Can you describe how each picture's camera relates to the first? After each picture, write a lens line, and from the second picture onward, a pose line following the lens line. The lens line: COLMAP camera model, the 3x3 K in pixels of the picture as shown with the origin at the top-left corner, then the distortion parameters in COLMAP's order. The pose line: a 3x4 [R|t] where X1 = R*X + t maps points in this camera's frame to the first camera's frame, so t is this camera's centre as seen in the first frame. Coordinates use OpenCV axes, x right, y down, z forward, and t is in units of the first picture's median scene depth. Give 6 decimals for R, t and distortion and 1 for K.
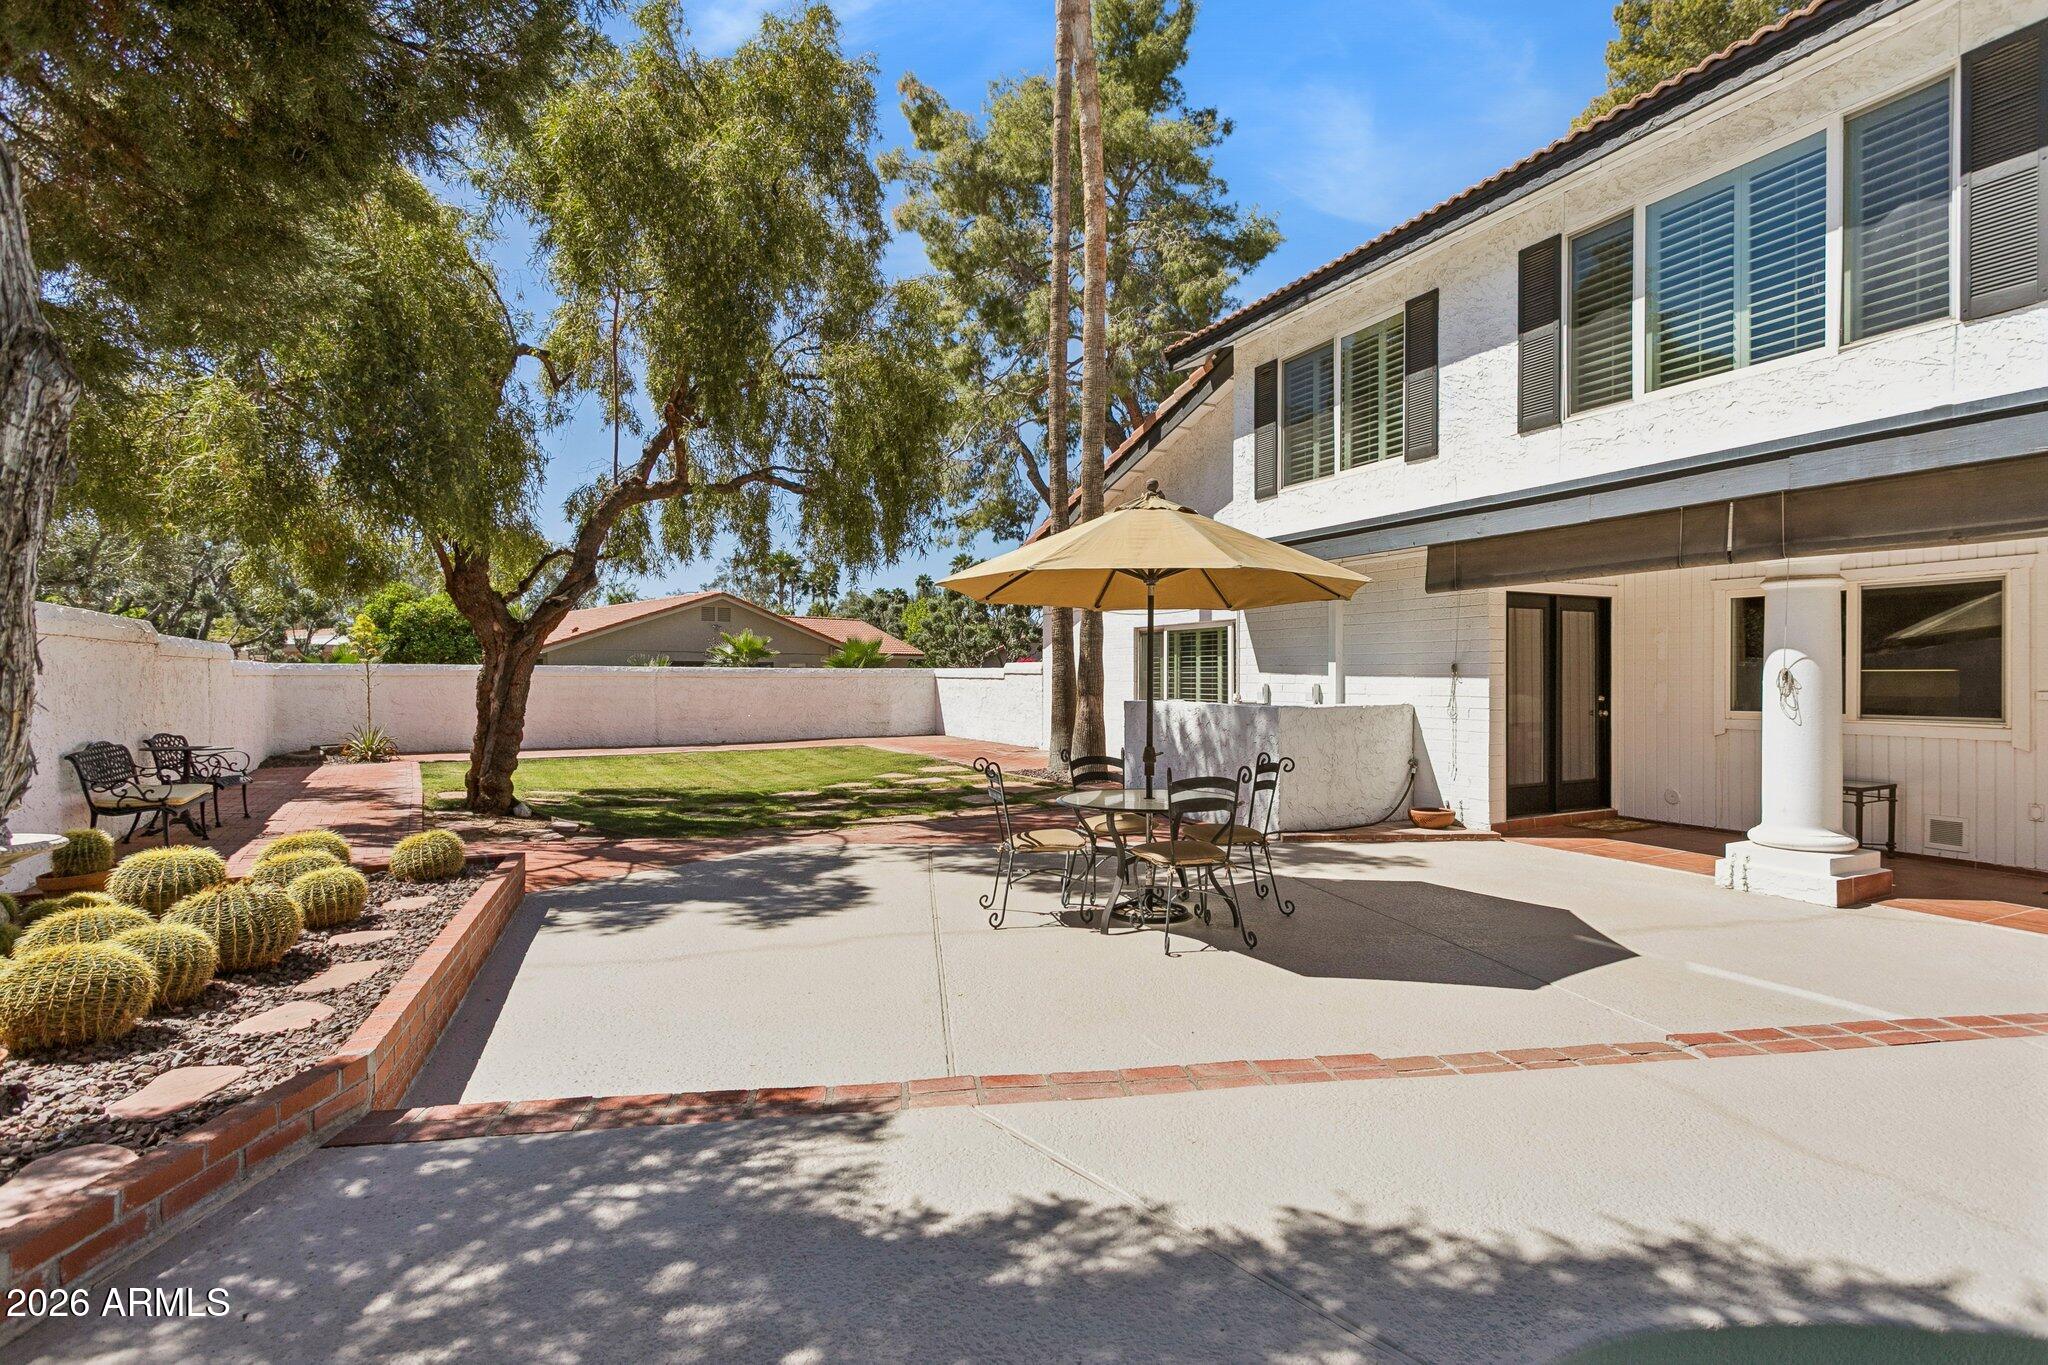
lens RADIAL K [[957.1, 0, 1033.2], [0, 957.1, 681.7], [0, 0, 1]] dist [-0.000095, 0.000045]
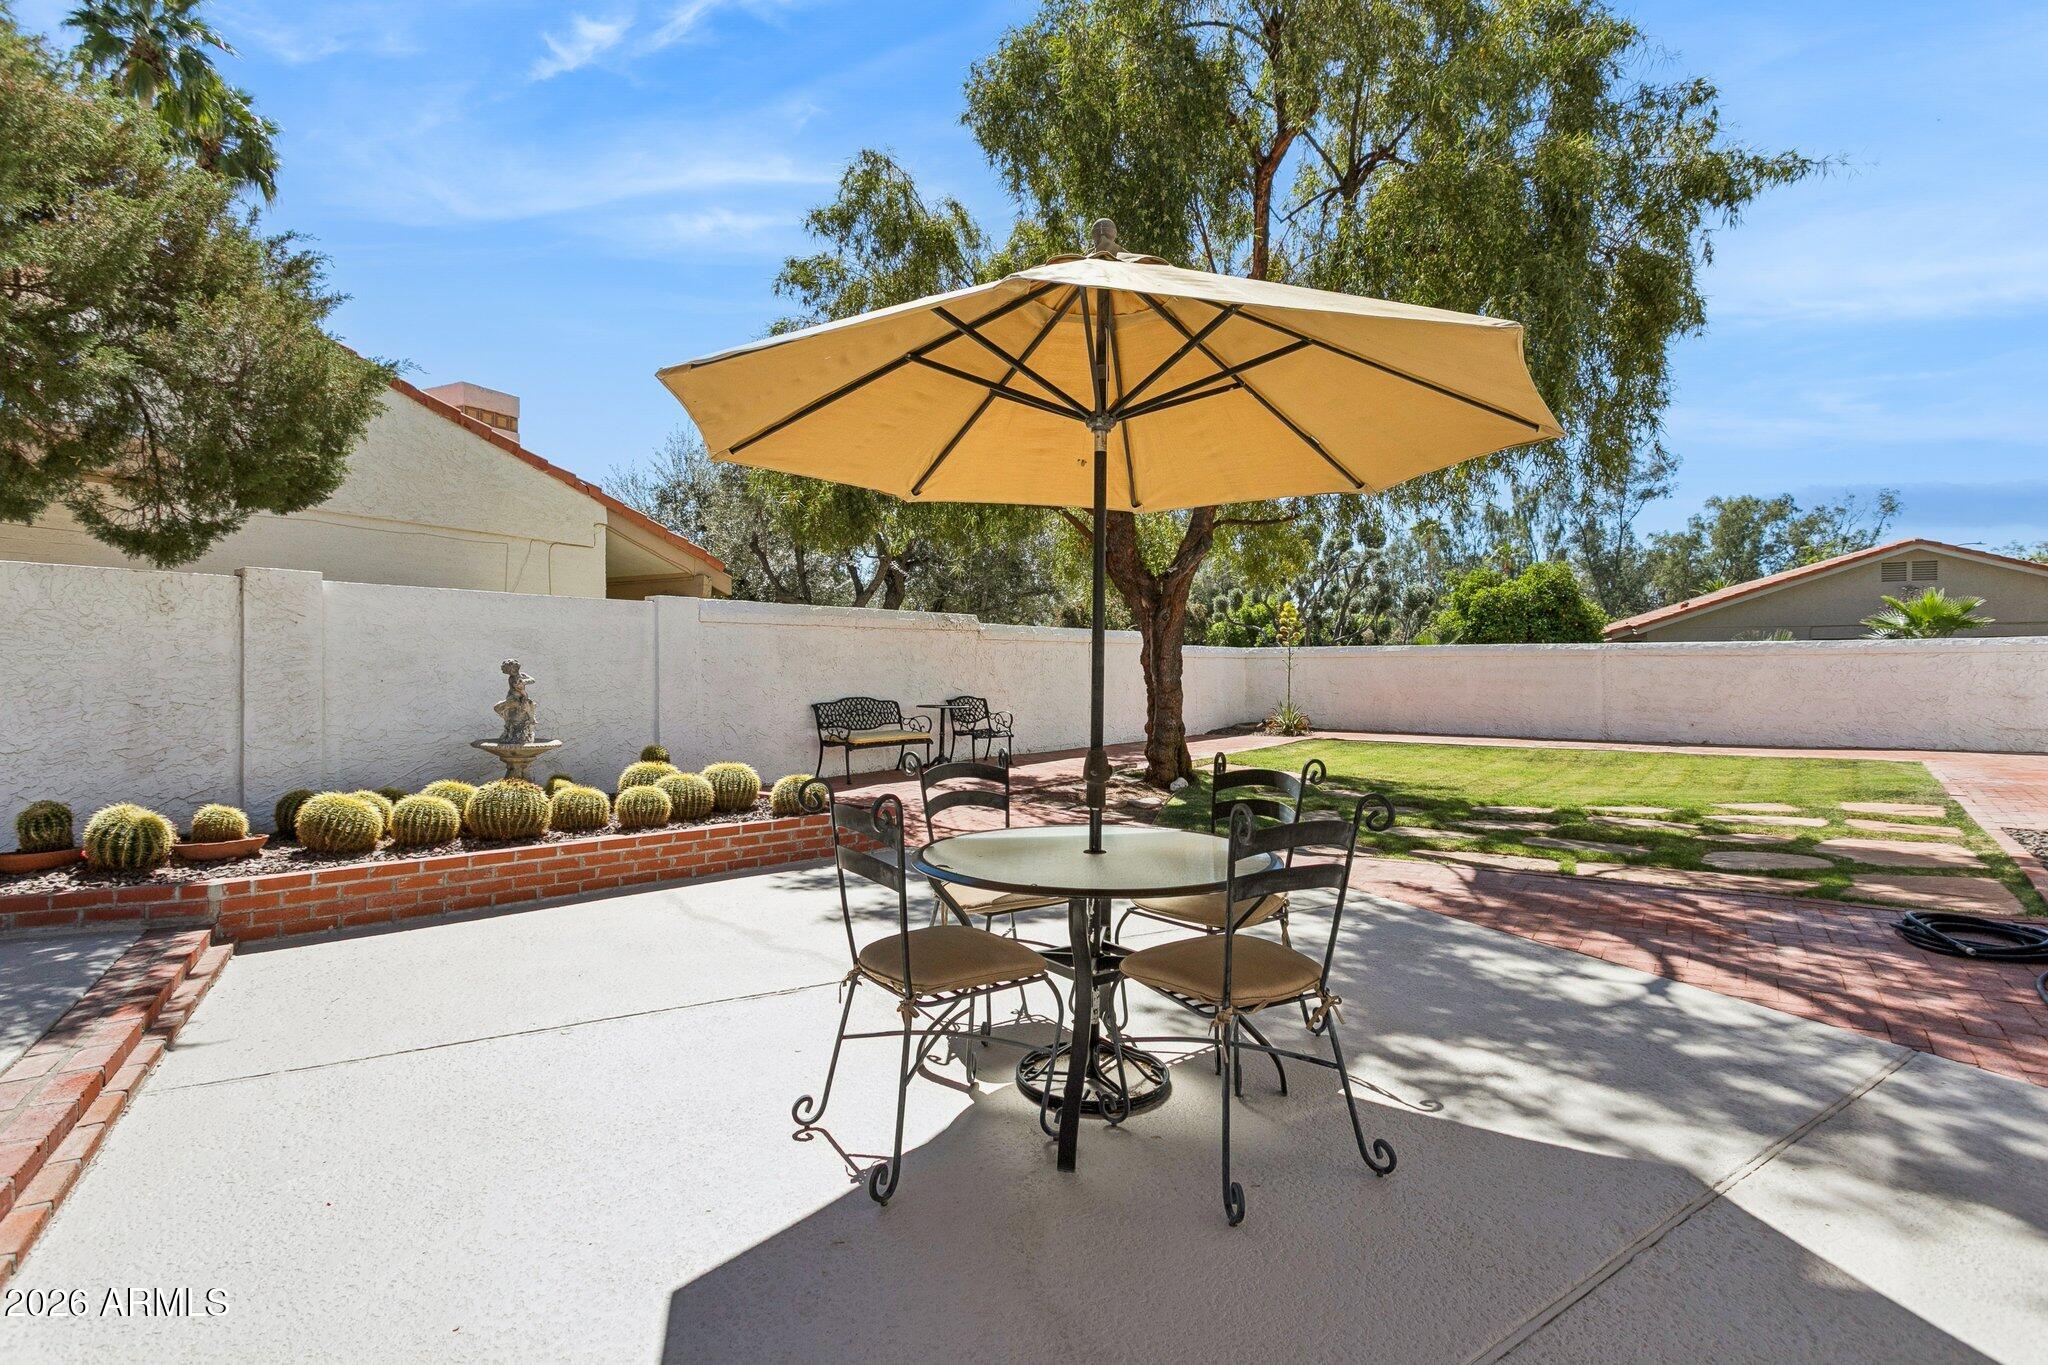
lens RADIAL K [[969.1, 0, 1036.3], [0, 969.1, 677.3], [0, 0, 1]] dist [0.013337, 0.000052]
pose [[0.396083, 0.007383, -0.918185, 0.335168], [-0.000376, 0.999969, 0.007878, 0.013116], [0.918215, -0.002775, 0.396074, 0.437997]]
